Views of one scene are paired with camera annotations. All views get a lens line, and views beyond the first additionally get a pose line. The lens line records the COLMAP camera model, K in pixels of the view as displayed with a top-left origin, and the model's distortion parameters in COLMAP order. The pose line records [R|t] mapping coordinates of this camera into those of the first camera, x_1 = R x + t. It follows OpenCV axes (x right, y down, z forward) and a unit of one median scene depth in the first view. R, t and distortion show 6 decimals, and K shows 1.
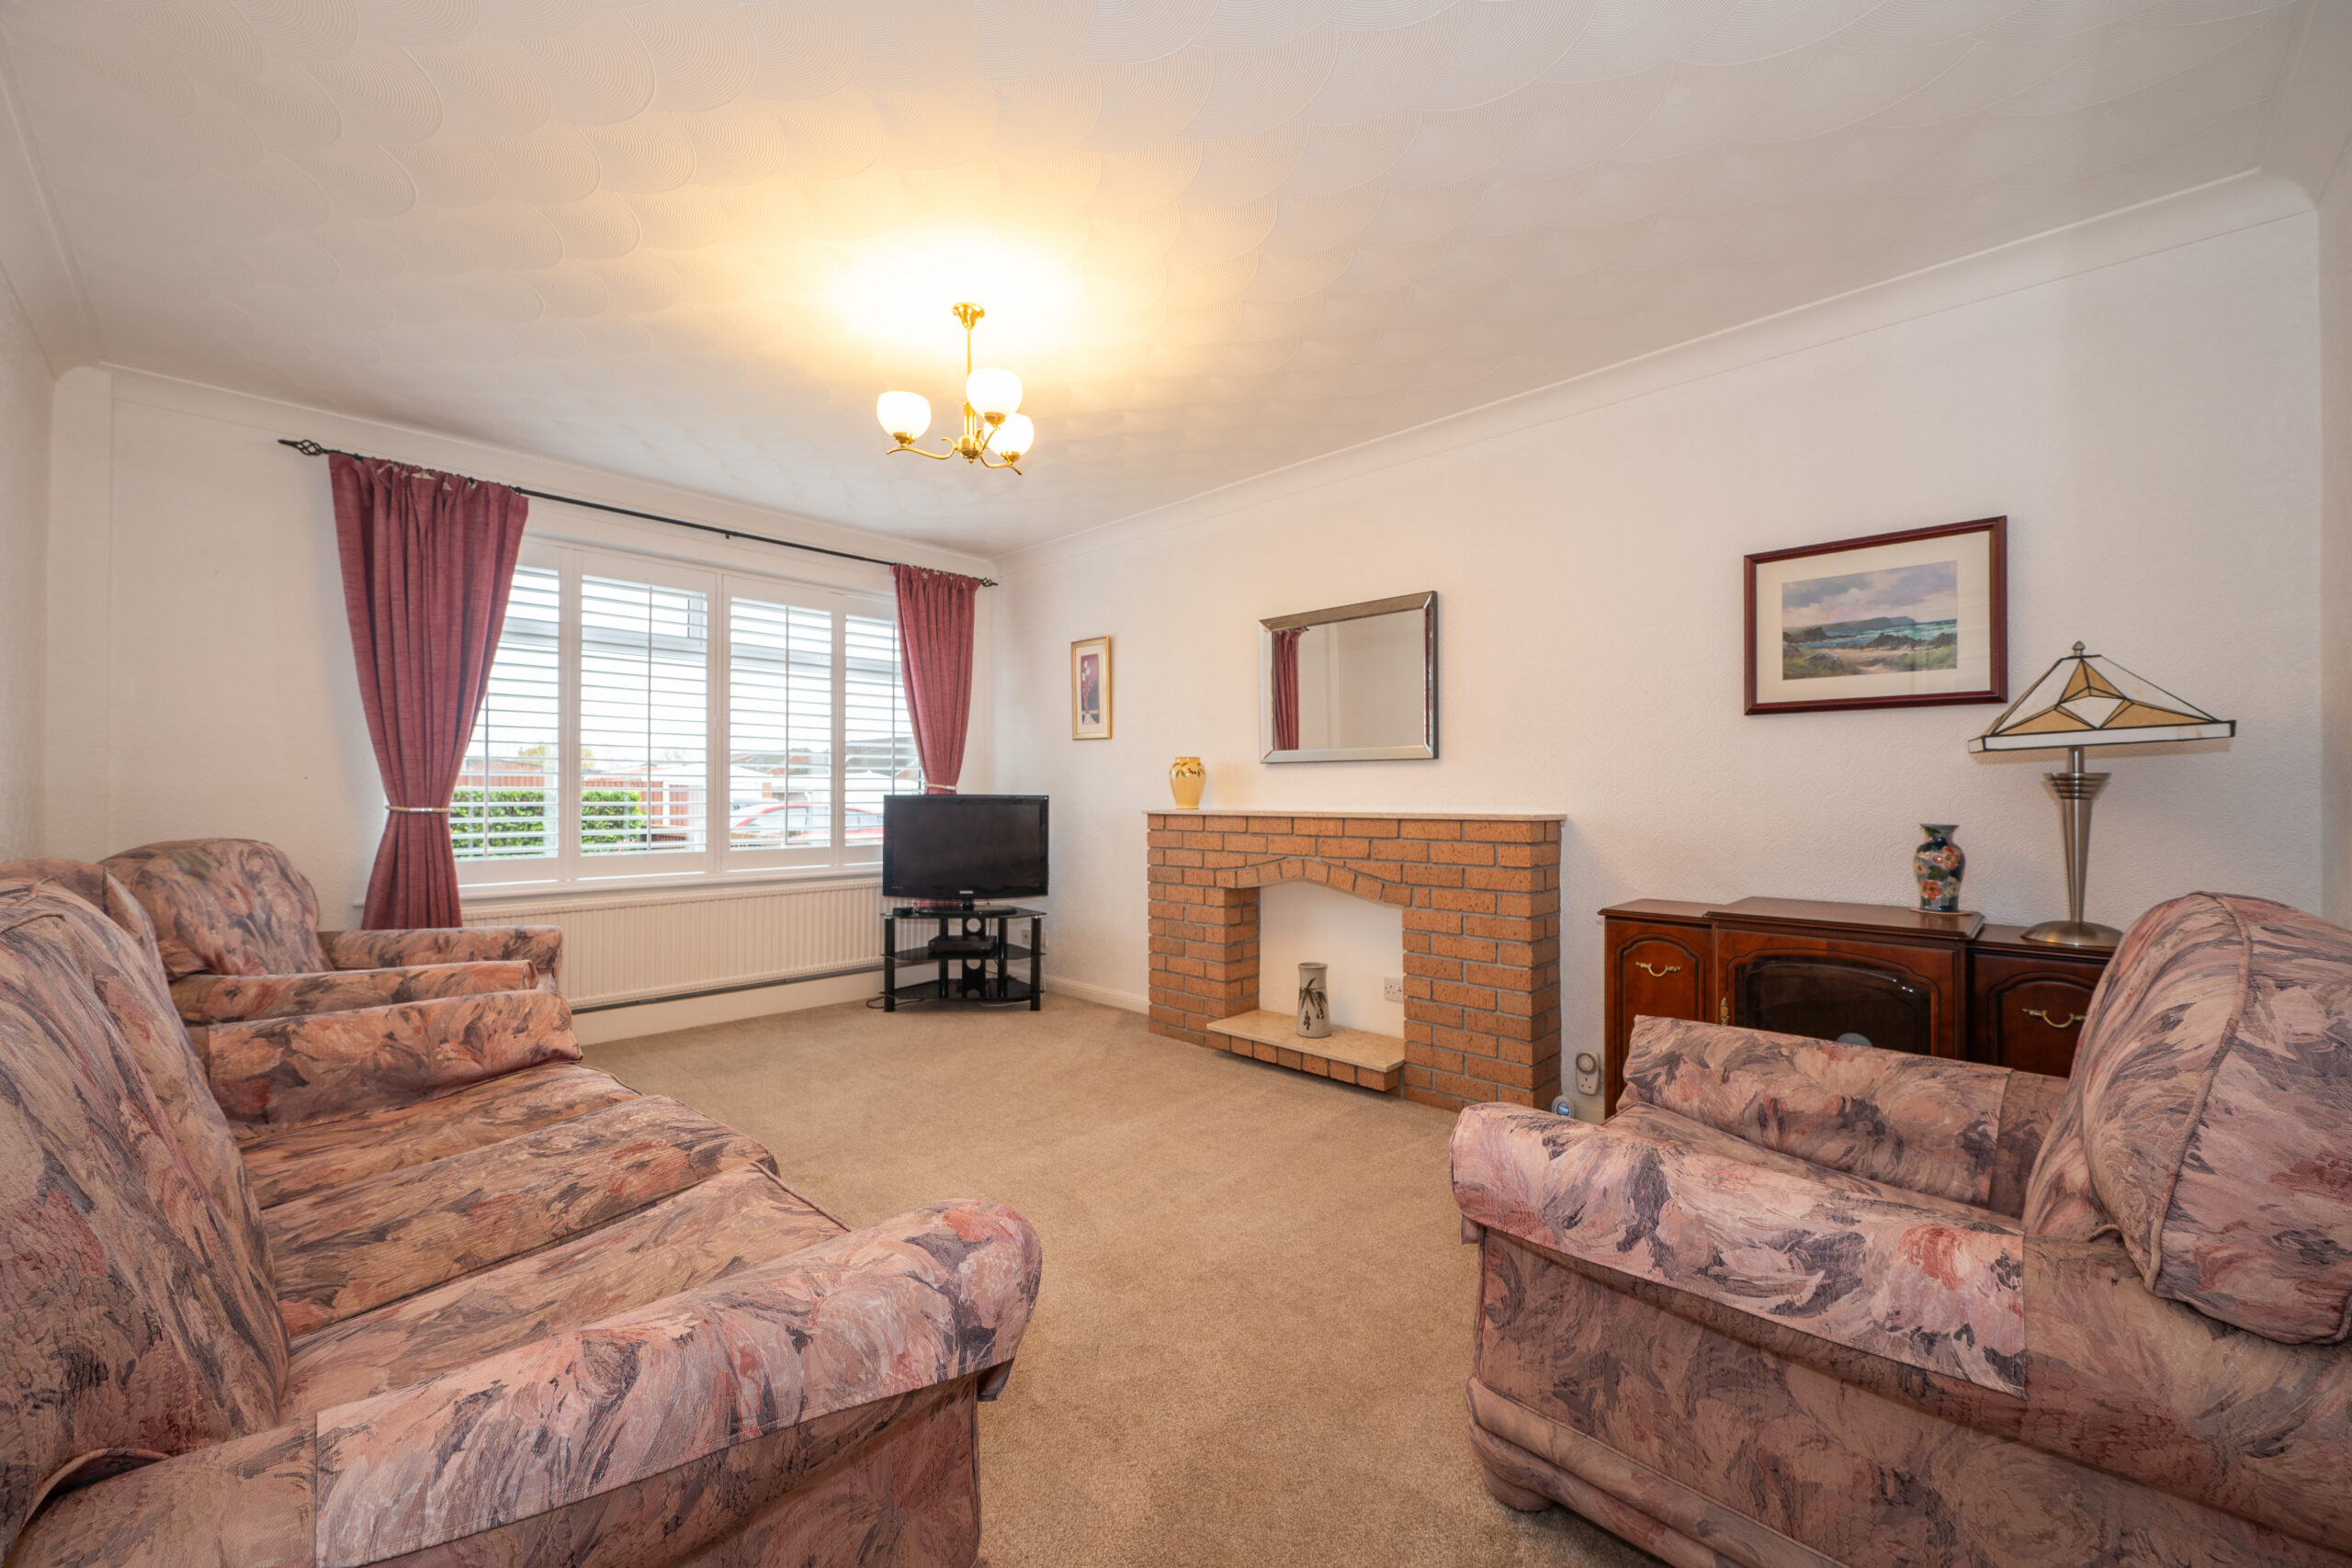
lens RADIAL K [[914.6, 0, 1175.2], [0, 914.6, 789.7], [0, 0, 1]] dist [-0.002987, -0.000403]
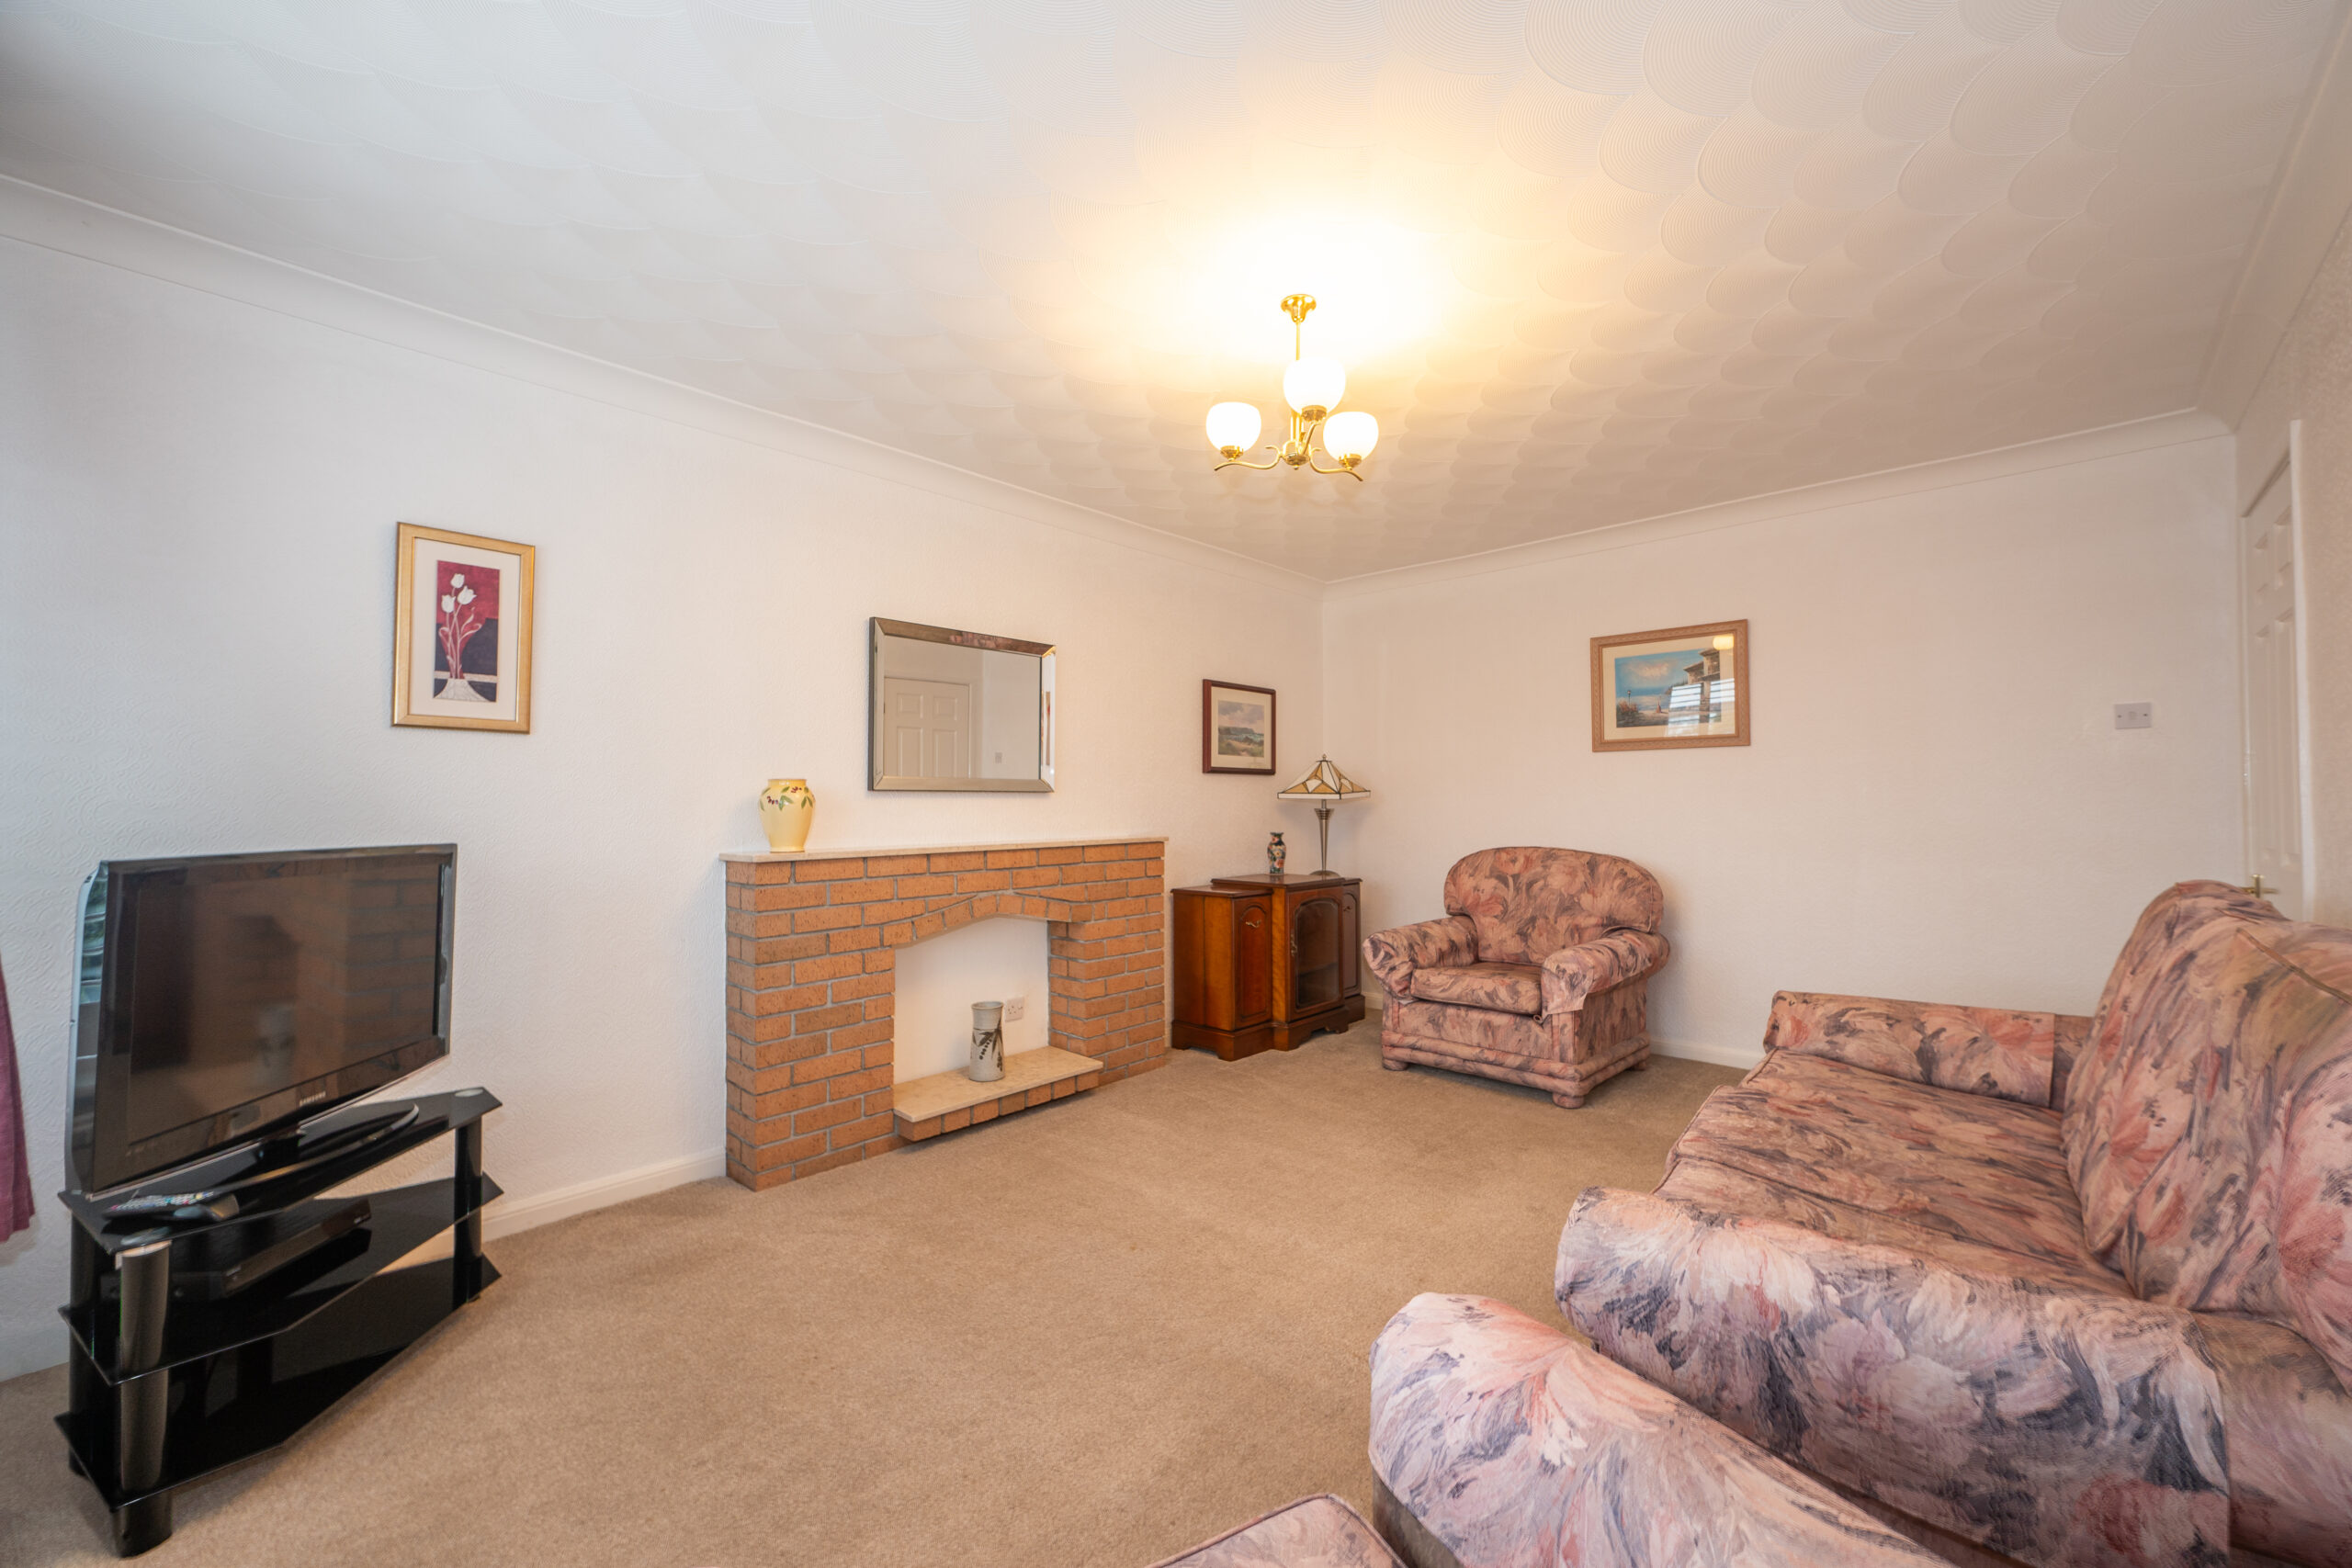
lens RADIAL K [[914.6, 0, 1175.1], [0, 914.6, 778.7], [0, 0, 1]] dist [-0.002987, -0.000403]
pose [[-0.016889, 0.026713, 0.999500, -0.933927], [0.000356, 0.999643, -0.026711, -0.021678], [-0.999857, -0.000096, -0.016893, 0.939545]]
